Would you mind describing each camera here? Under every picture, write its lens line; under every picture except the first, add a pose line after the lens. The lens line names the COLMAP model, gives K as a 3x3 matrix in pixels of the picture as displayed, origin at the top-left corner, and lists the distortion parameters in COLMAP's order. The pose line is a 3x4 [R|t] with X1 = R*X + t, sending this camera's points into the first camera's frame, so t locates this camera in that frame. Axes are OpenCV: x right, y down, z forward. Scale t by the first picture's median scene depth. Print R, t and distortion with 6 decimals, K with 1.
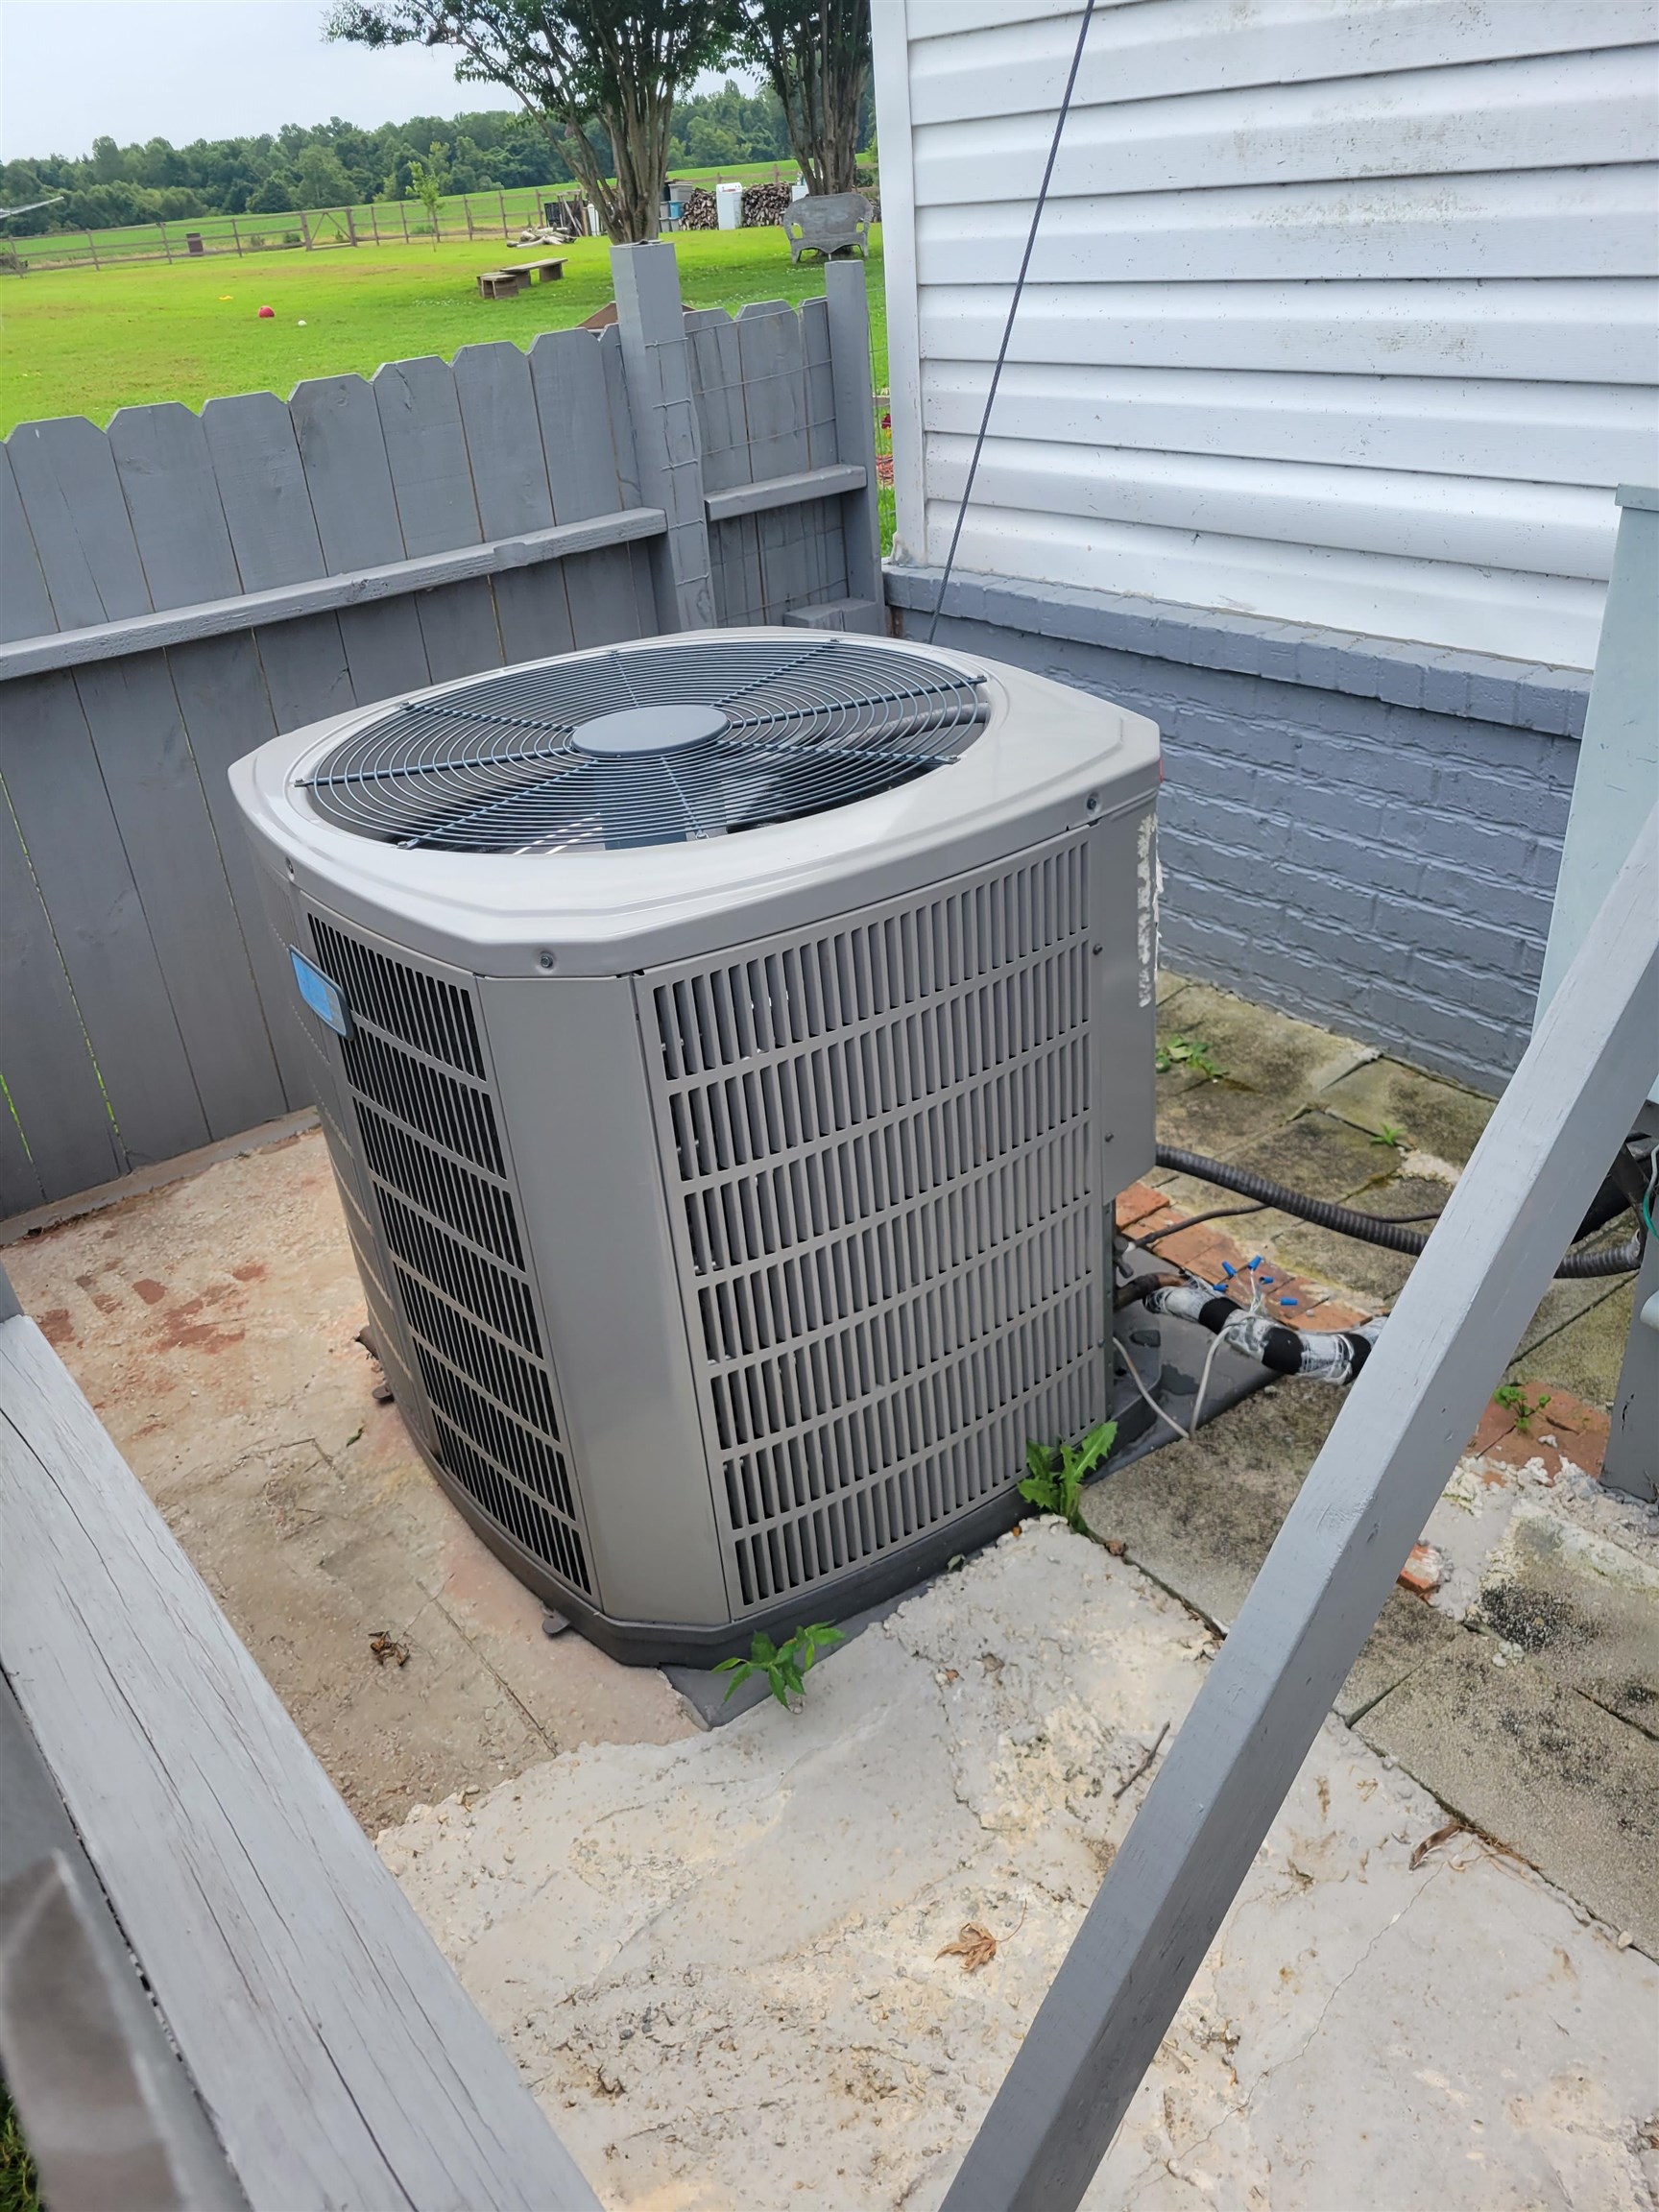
lens RADIAL K [[1678.8, 0, 806.4], [0, 1678.8, 1096.5], [0, 0, 1]] dist [0.048541, -0.030554]
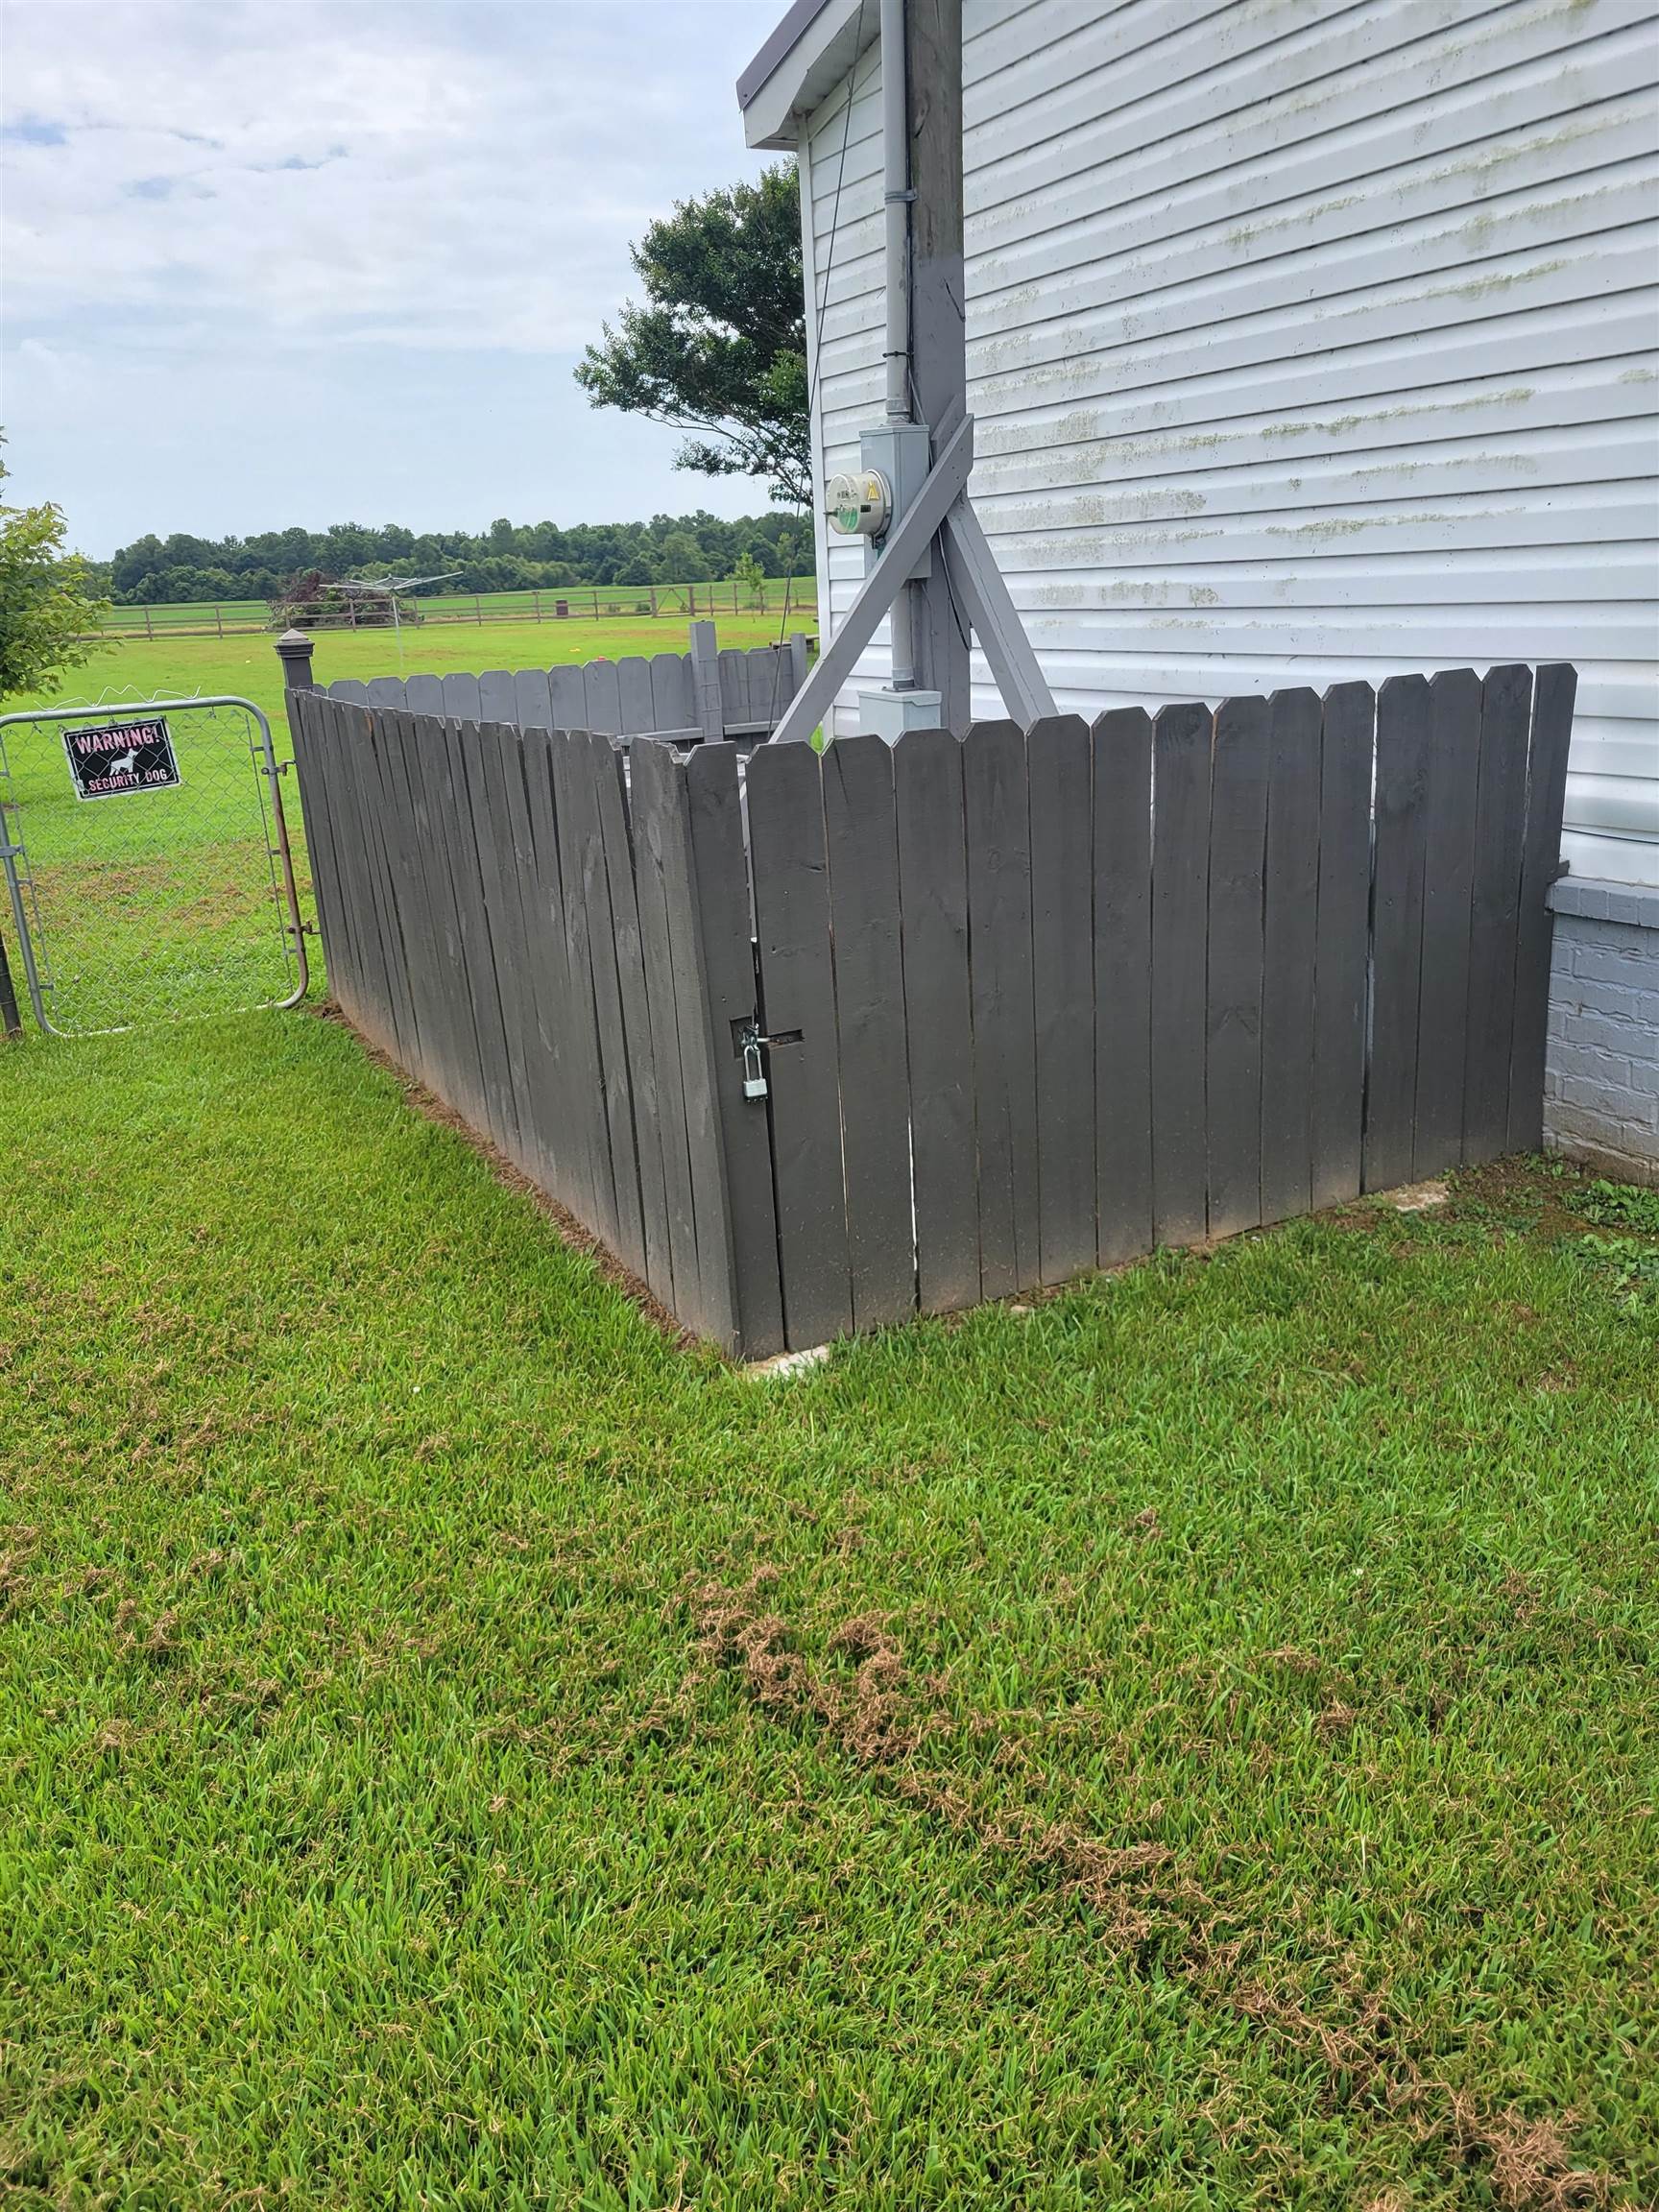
lens RADIAL K [[1678.8, 0, 824.8], [0, 1678.8, 1109.3], [0, 0, 1]] dist [0.048541, -0.030554]
pose [[0.985599, 0.088099, -0.144340, 0.012831], [-0.113266, 0.977735, -0.176651, 0.015371], [0.125564, 0.190456, 0.973633, -0.031207]]
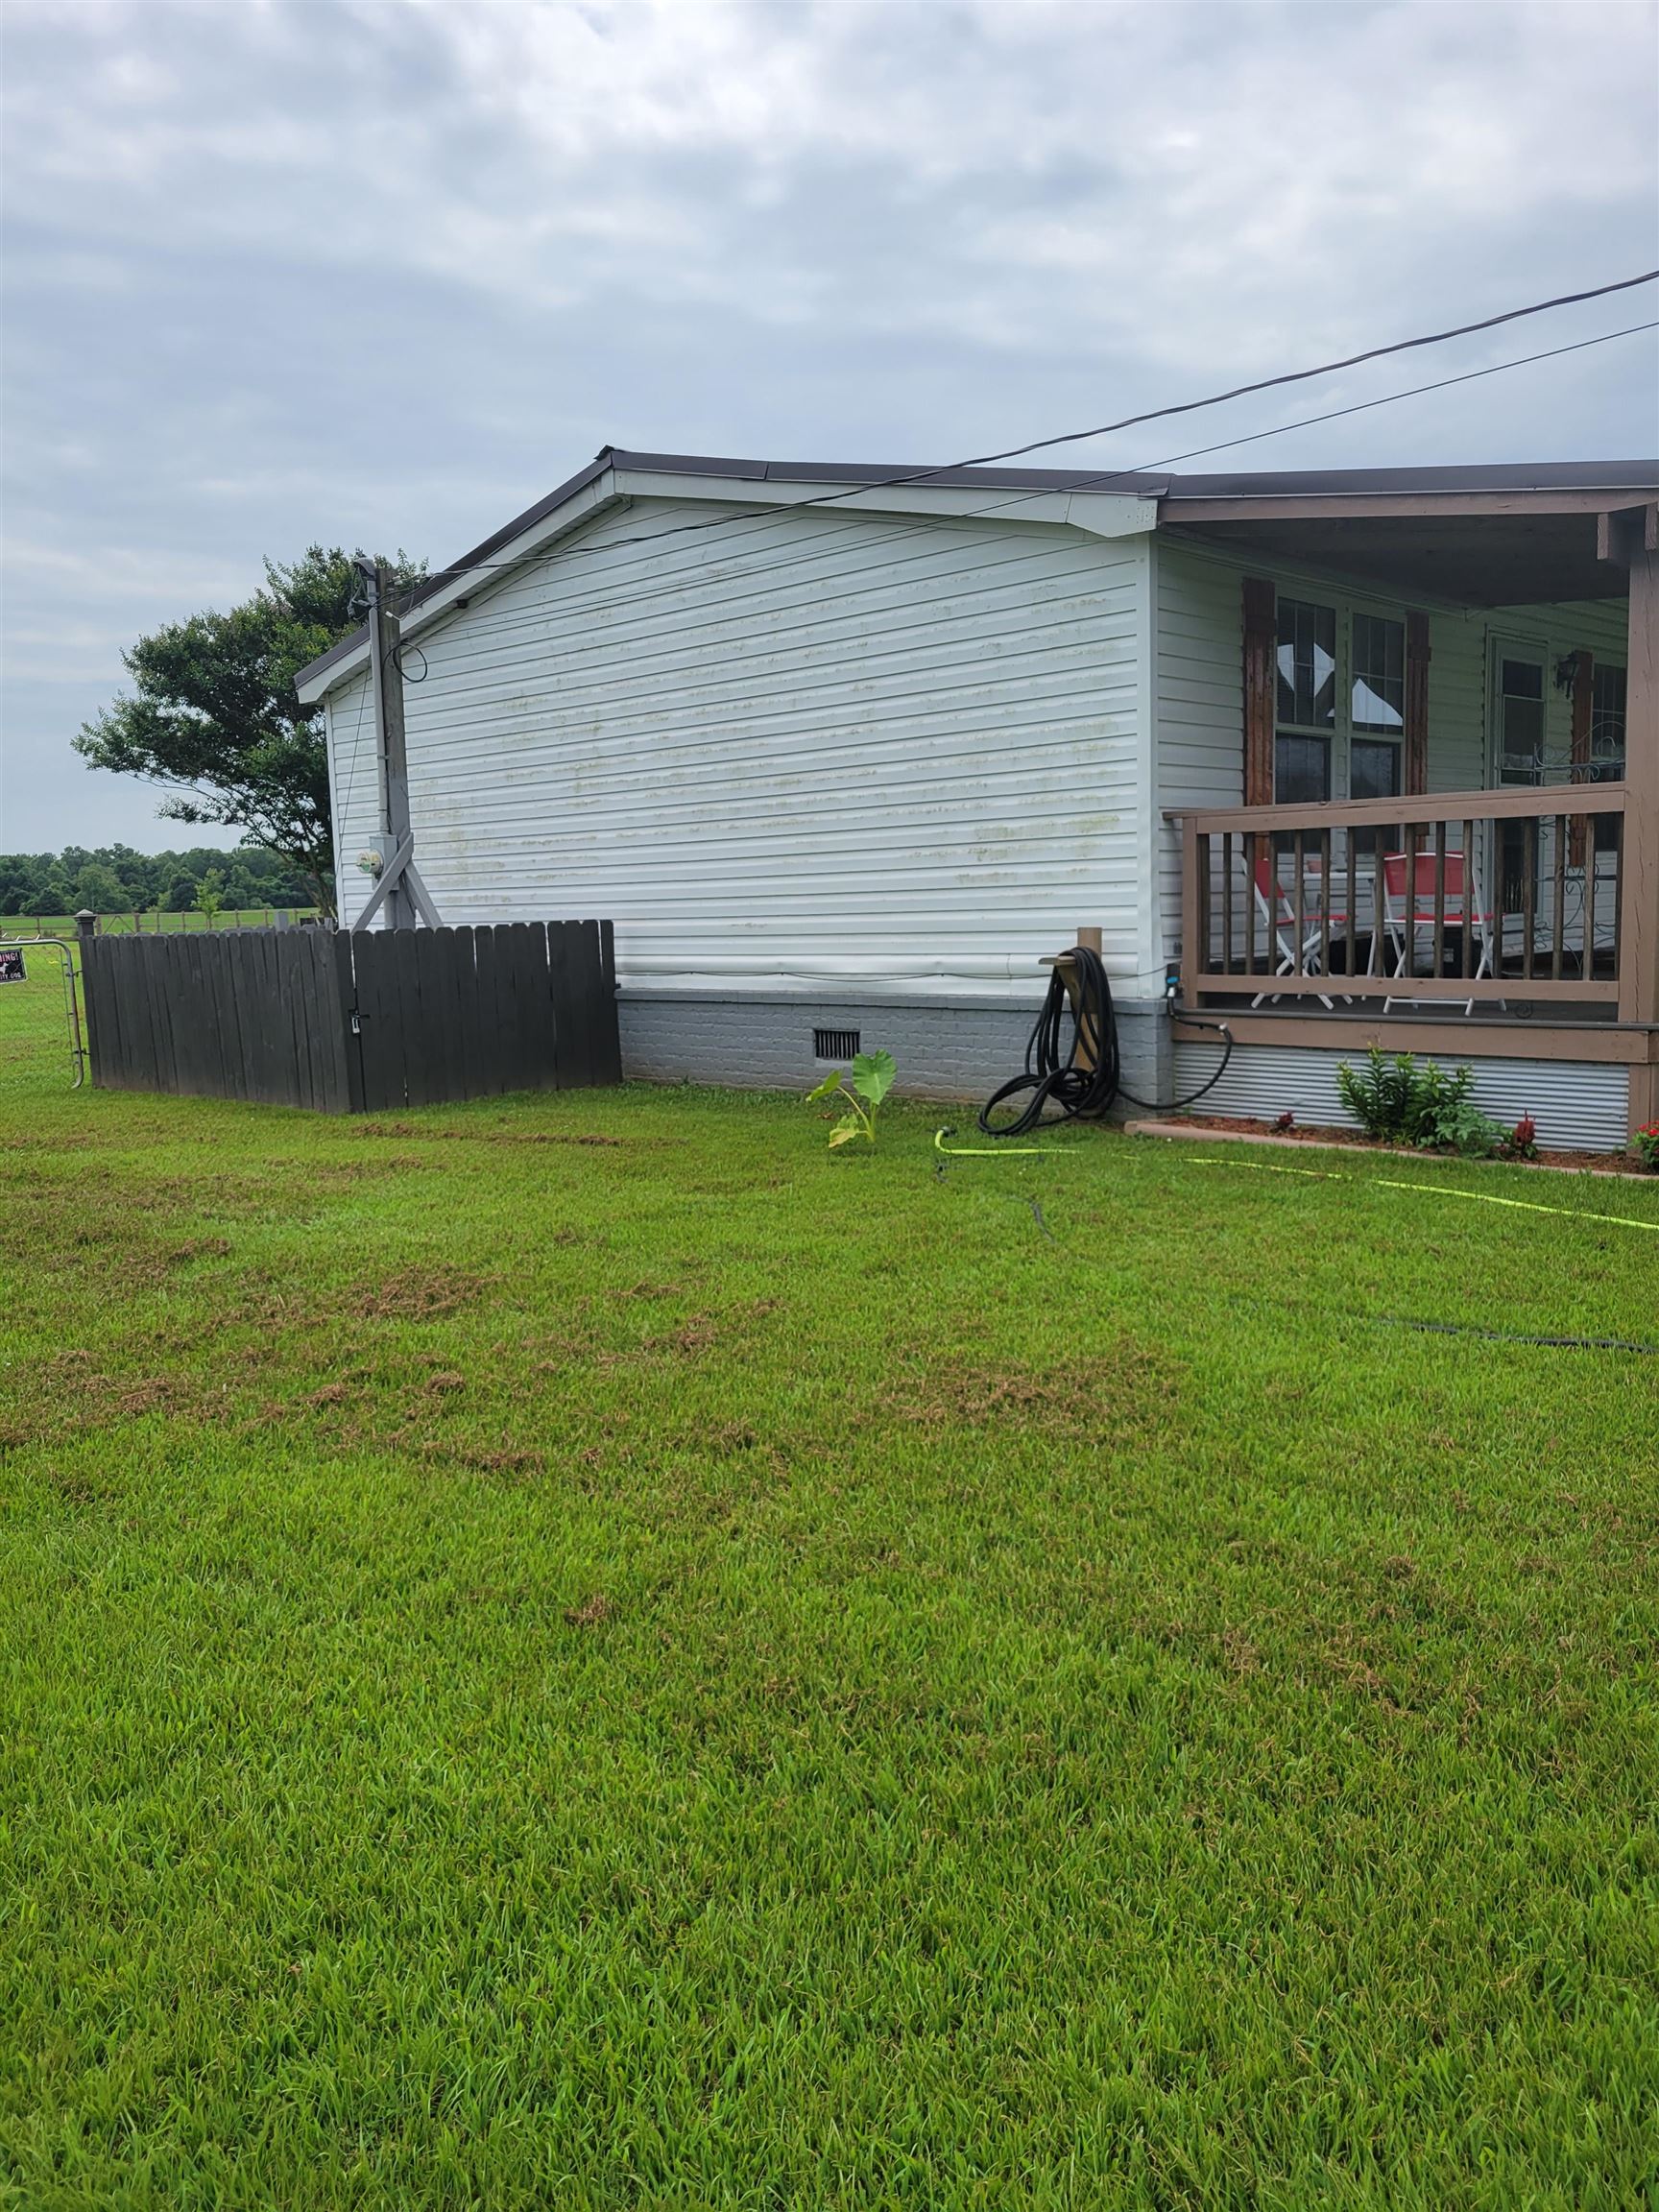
lens RADIAL K [[1678.8, 0, 810.7], [0, 1678.8, 1107.2], [0, 0, 1]] dist [0.048541, -0.030554]
pose [[0.987098, 0.038887, 0.155326, 0.018394], [0.022553, 0.926625, -0.375309, 0.050926], [-0.158524, 0.373969, 0.913793, -0.094113]]
